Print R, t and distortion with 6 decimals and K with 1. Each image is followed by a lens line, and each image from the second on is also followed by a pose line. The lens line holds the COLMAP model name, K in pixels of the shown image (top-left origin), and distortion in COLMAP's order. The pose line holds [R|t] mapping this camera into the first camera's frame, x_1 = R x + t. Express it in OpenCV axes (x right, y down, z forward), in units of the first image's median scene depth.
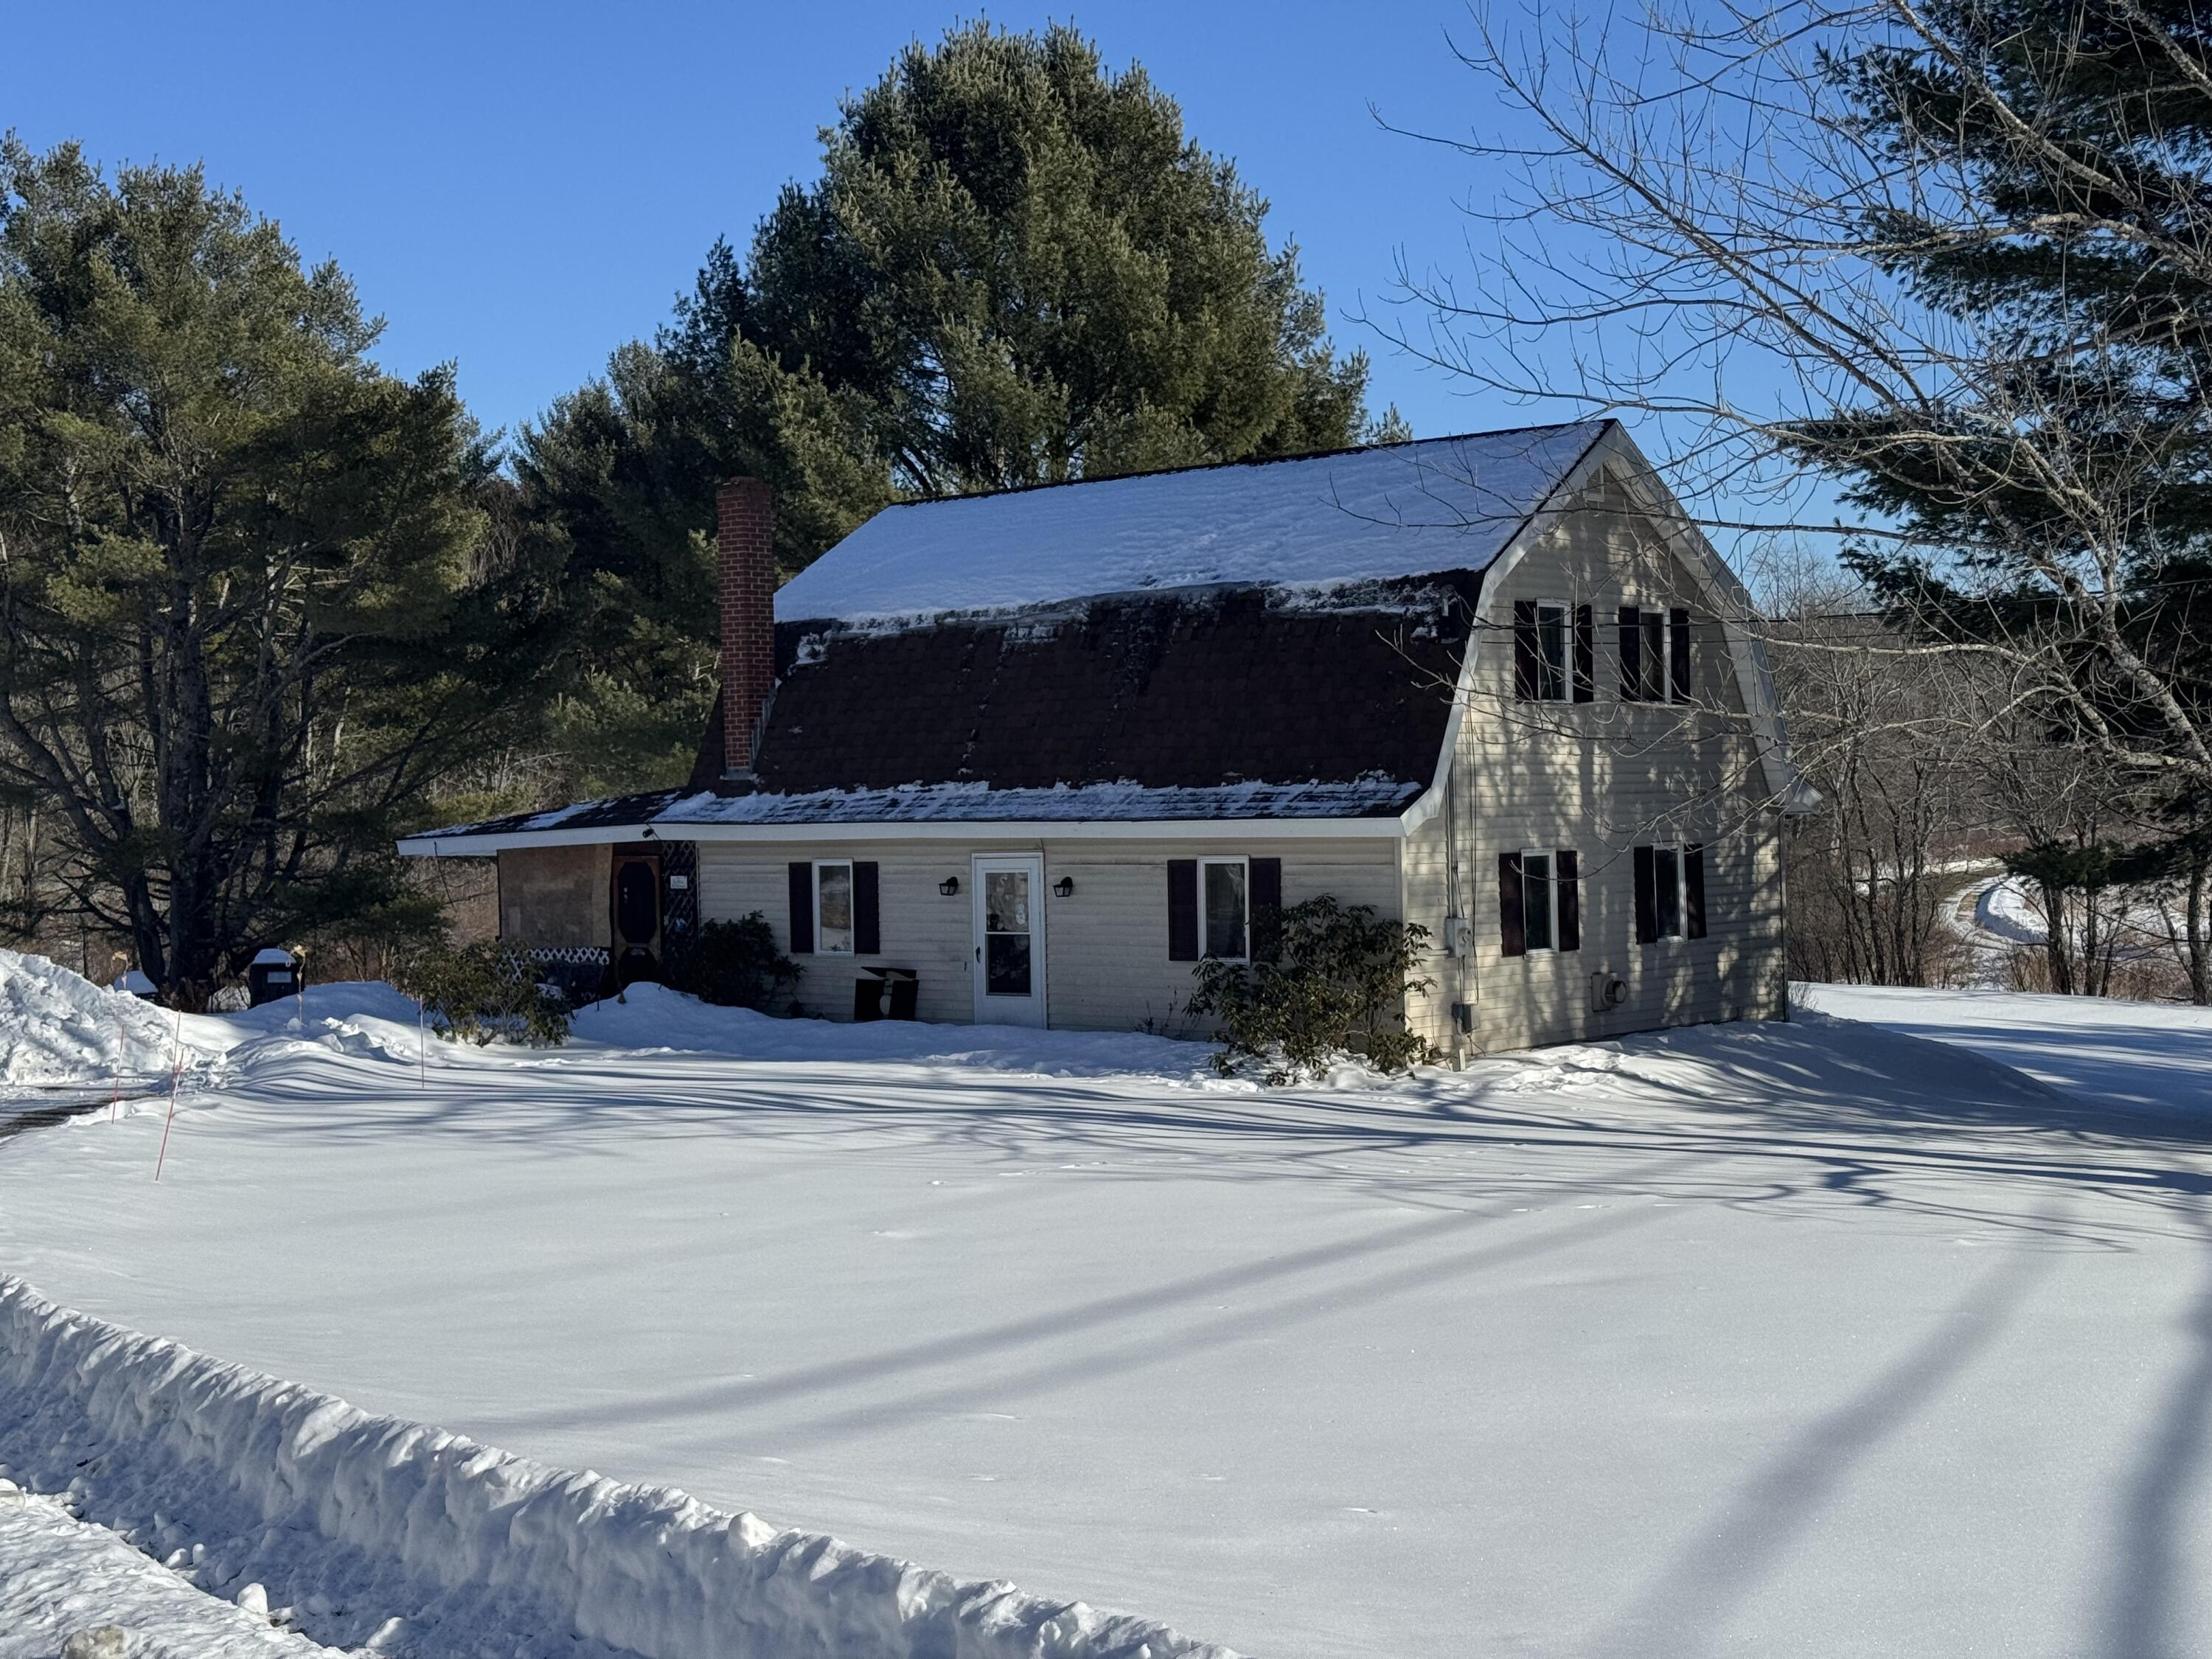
lens RADIAL K [[2909.7, 0, 1106.0], [0, 2909.7, 829.5], [0, 0, 1]] dist [0.073351, 0.023662]
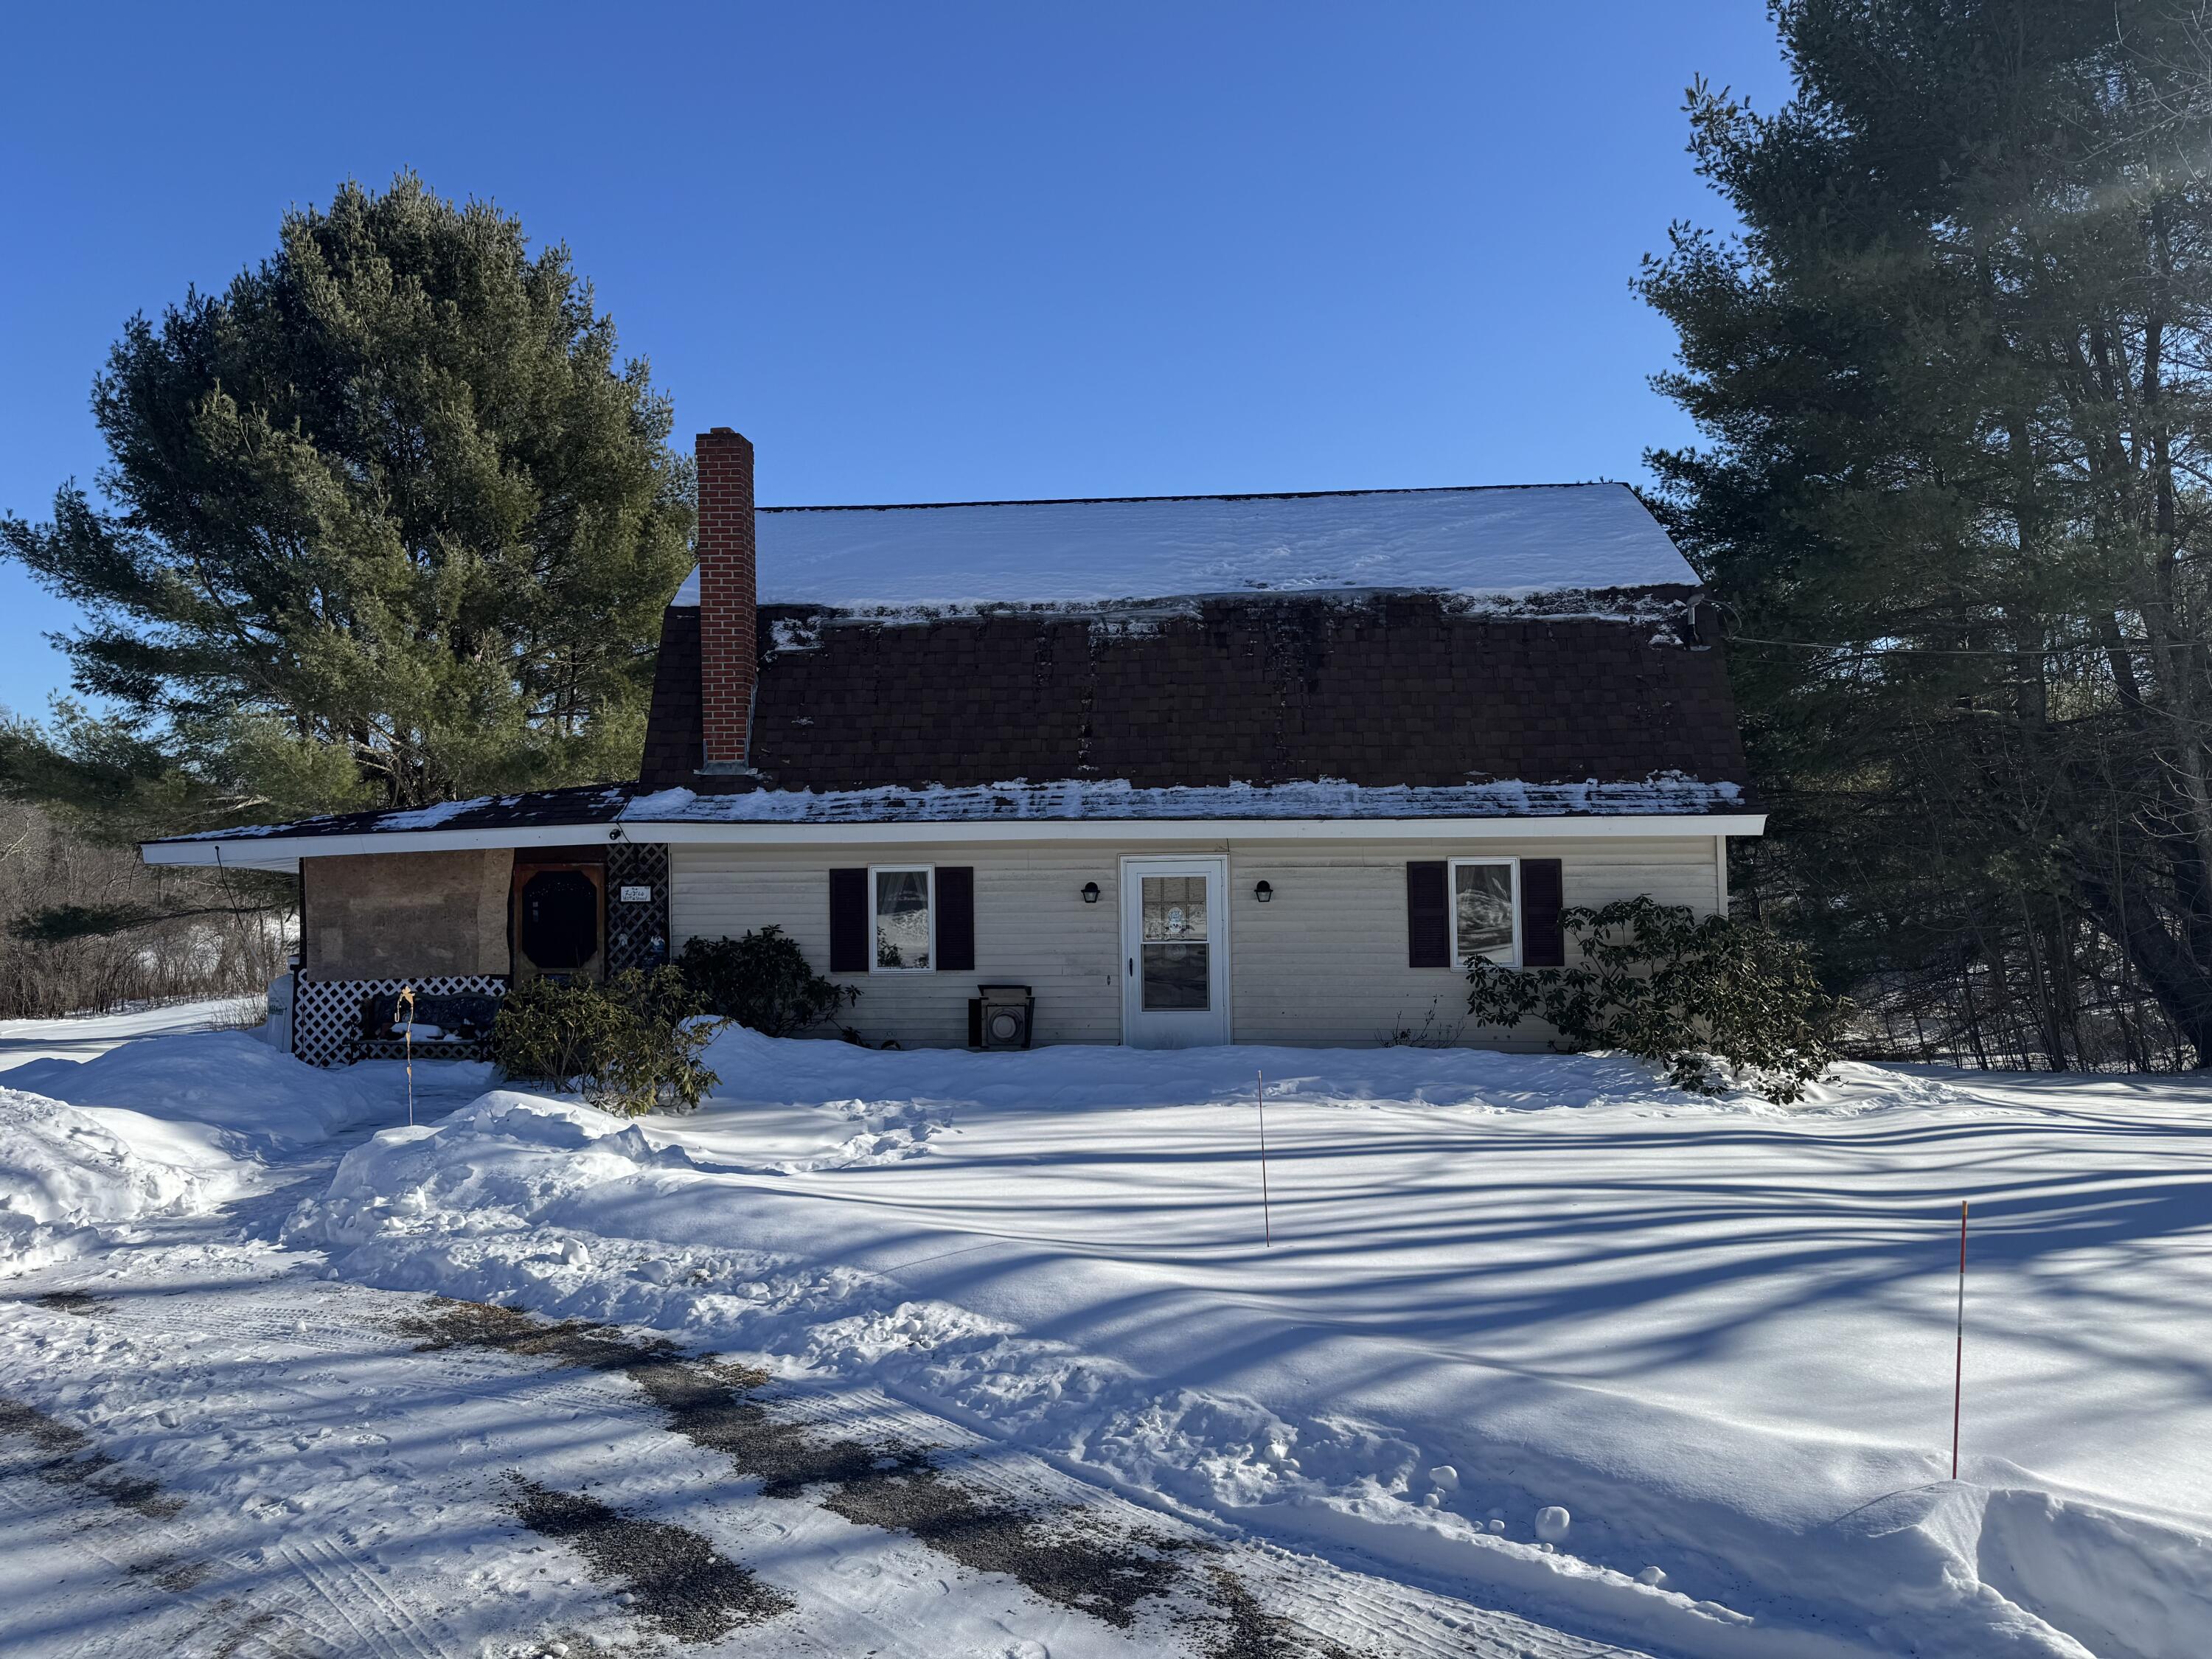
lens RADIAL K [[1466.9, 0, 1166.3], [0, 1466.9, 824.1], [0, 0, 1]] dist [0.127586, -0.118836]
pose [[0.802926, 0.015076, 0.595888, -0.301545], [0.000256, 0.999671, -0.025637, 0.009593], [-0.596079, 0.020738, 0.802658, 0.598371]]
